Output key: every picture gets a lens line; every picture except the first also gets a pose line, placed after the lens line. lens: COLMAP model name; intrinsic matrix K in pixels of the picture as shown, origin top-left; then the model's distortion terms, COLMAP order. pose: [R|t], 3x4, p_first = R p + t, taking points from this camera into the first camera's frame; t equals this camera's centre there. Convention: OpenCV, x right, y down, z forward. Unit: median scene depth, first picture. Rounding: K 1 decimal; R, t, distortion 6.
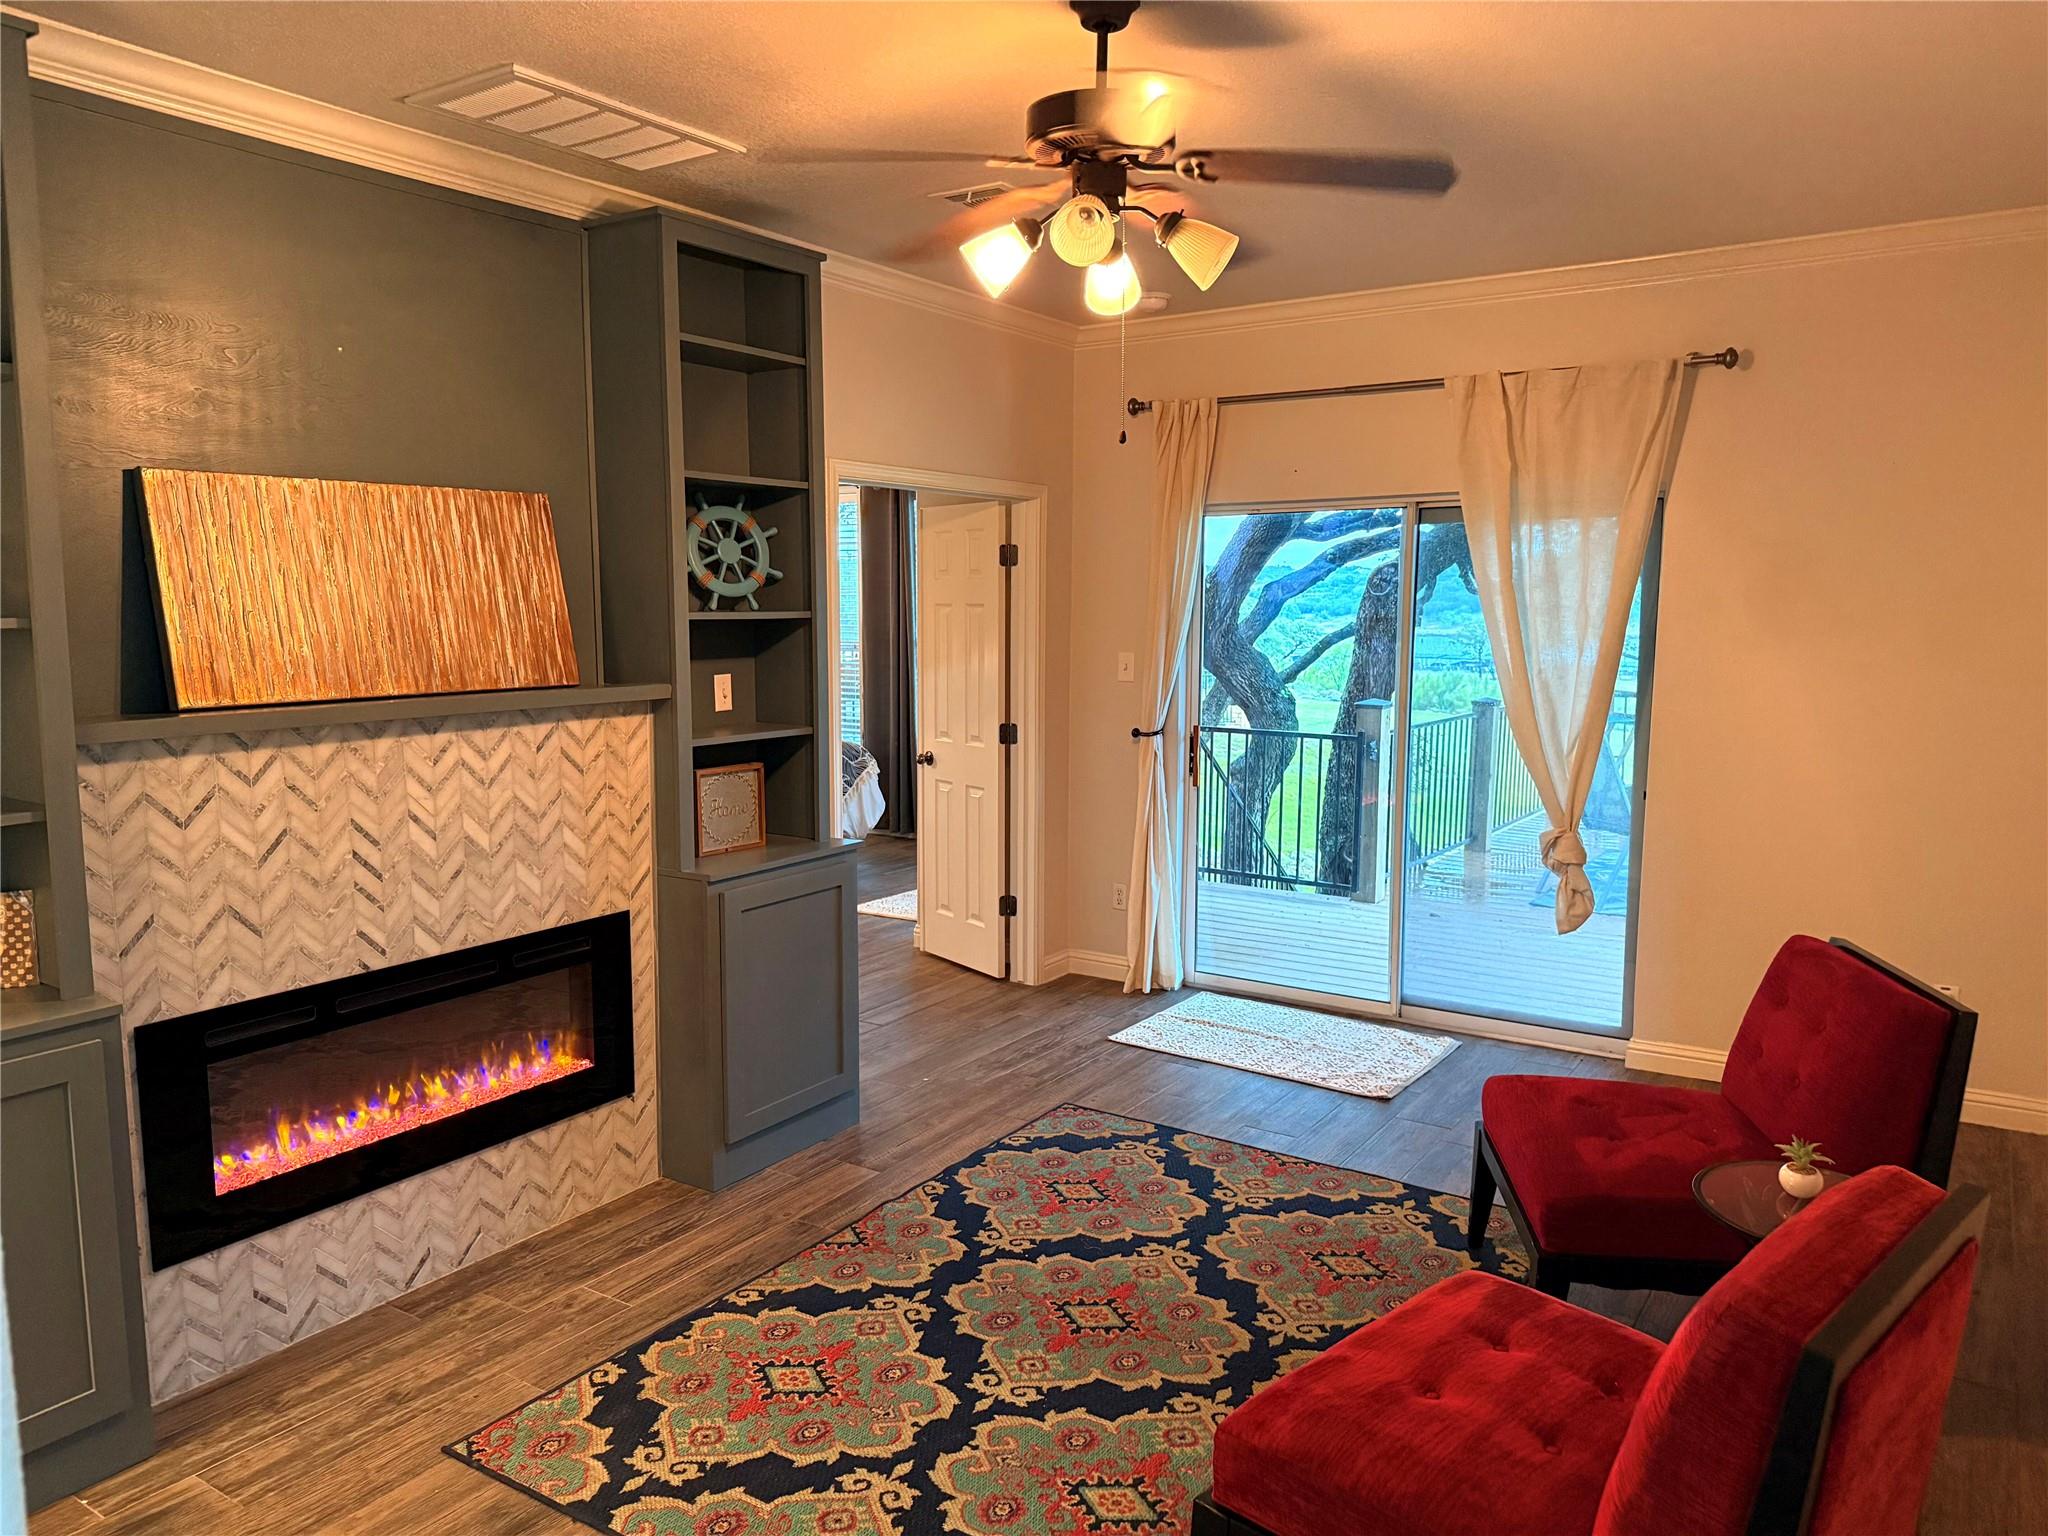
lens RADIAL K [[1439.5, 0, 1018.8], [0, 1439.5, 781.2], [0, 0, 1]] dist [0.049976, -0.009957]
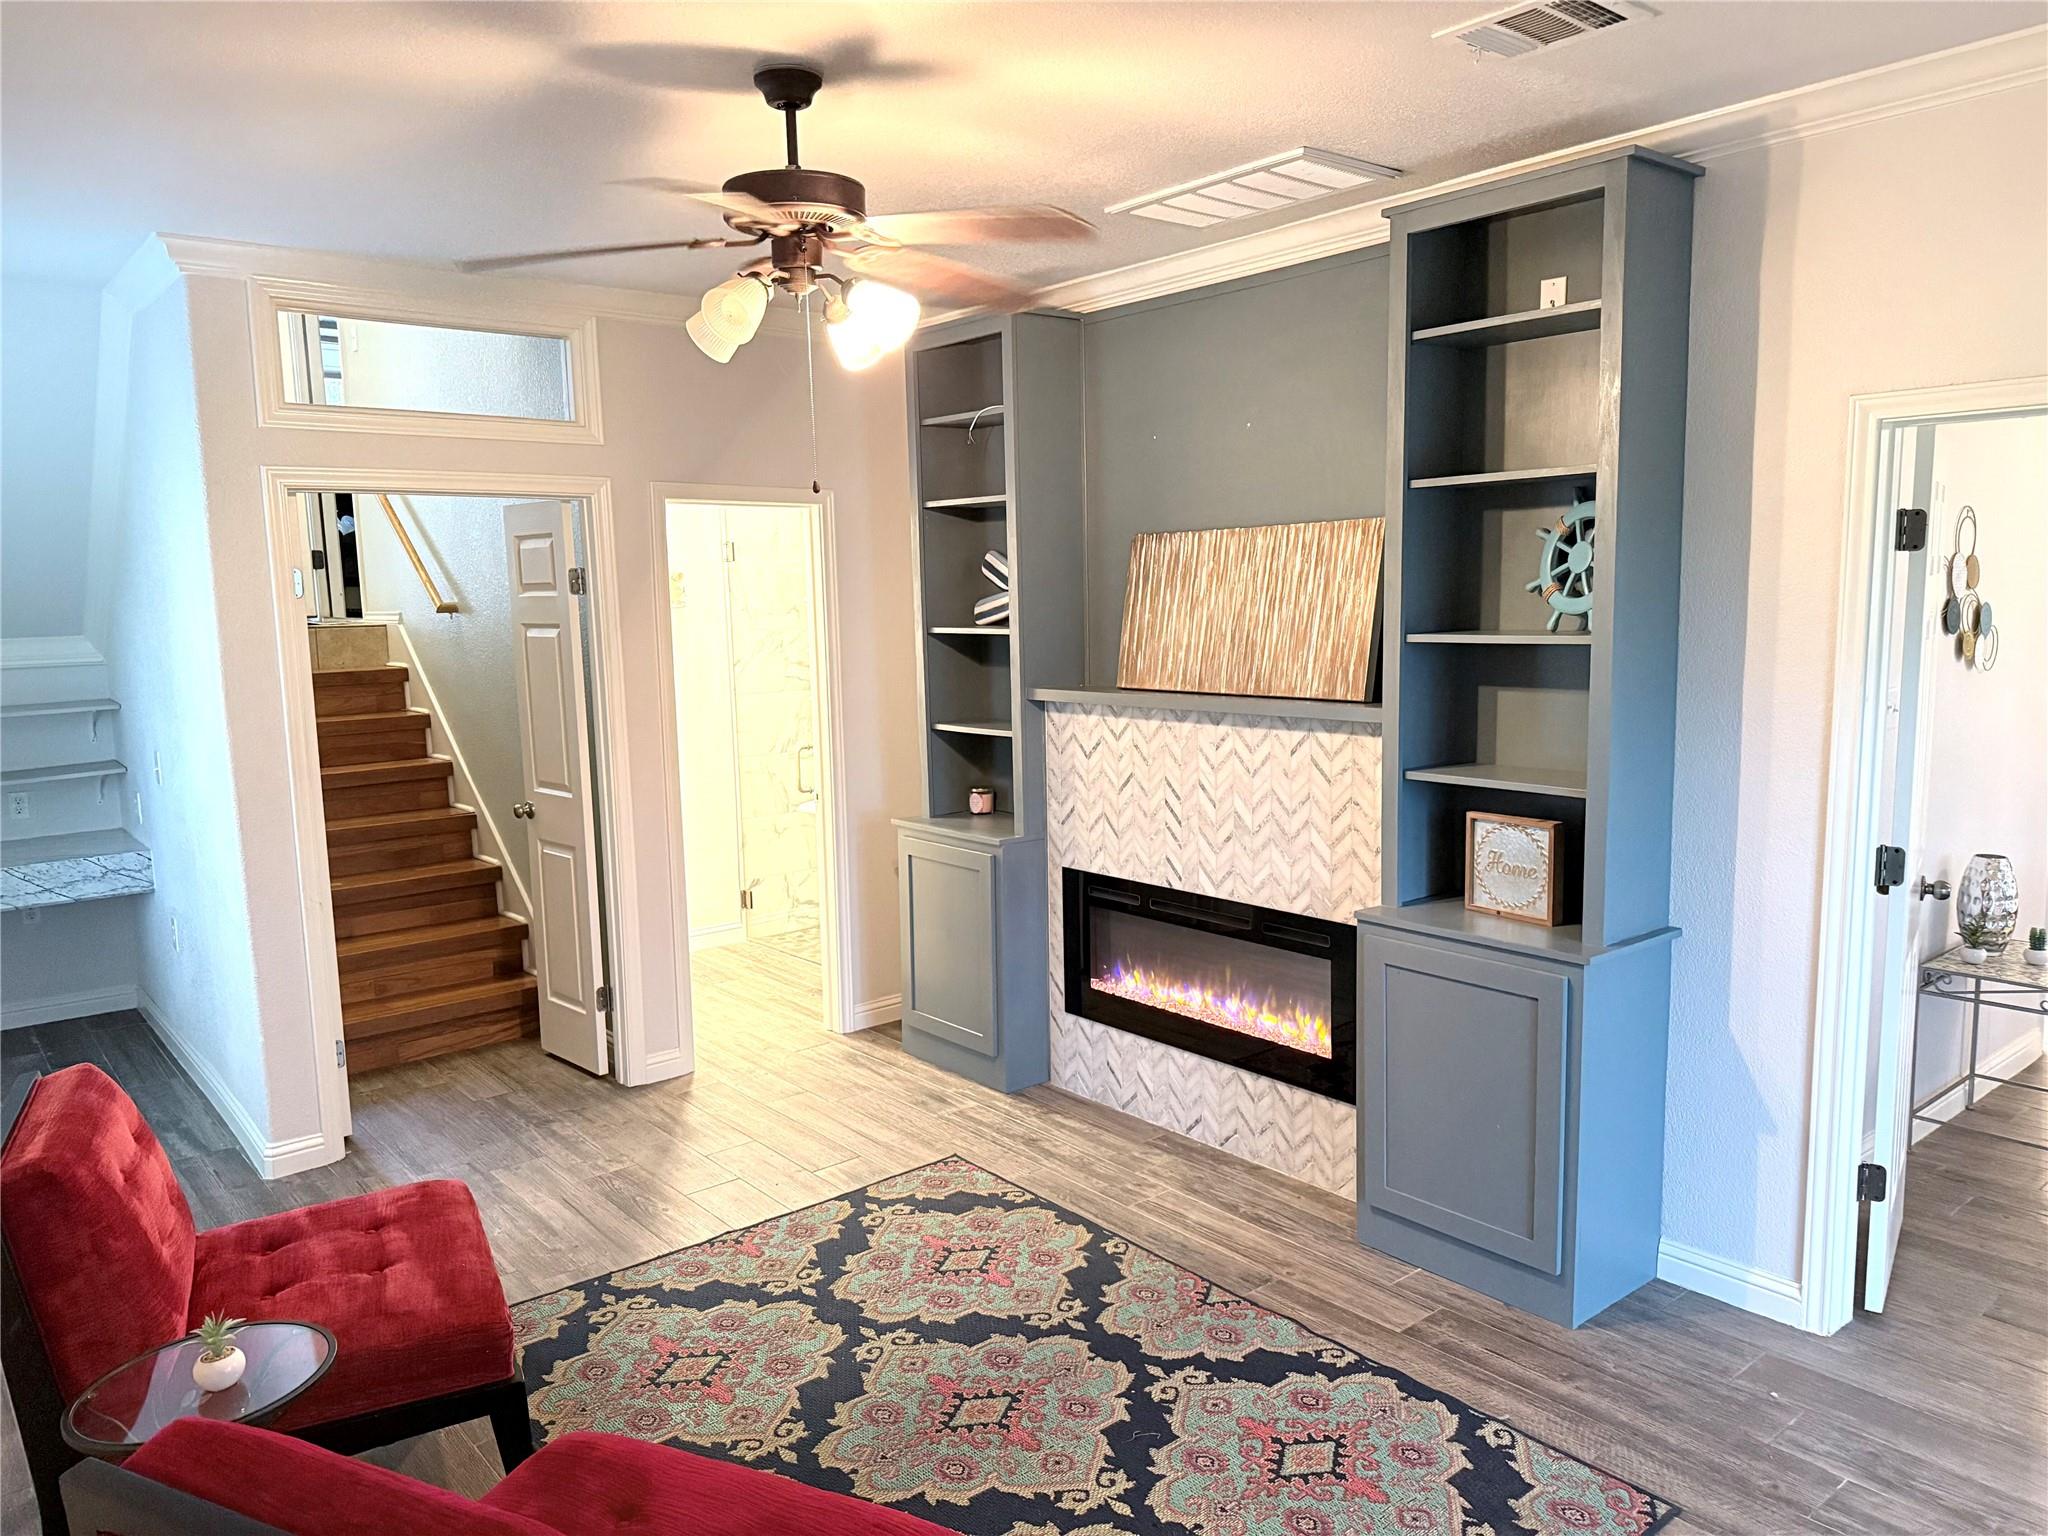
lens RADIAL K [[1439.5, 0, 1020.4], [0, 1439.5, 759.3], [0, 0, 1]] dist [0.049976, -0.009957]
pose [[-0.285766, 0.129602, -0.949495, 0.816183], [-0.094843, 0.982123, 0.162600, -0.184595], [0.953595, 0.136518, -0.268366, 1.131343]]
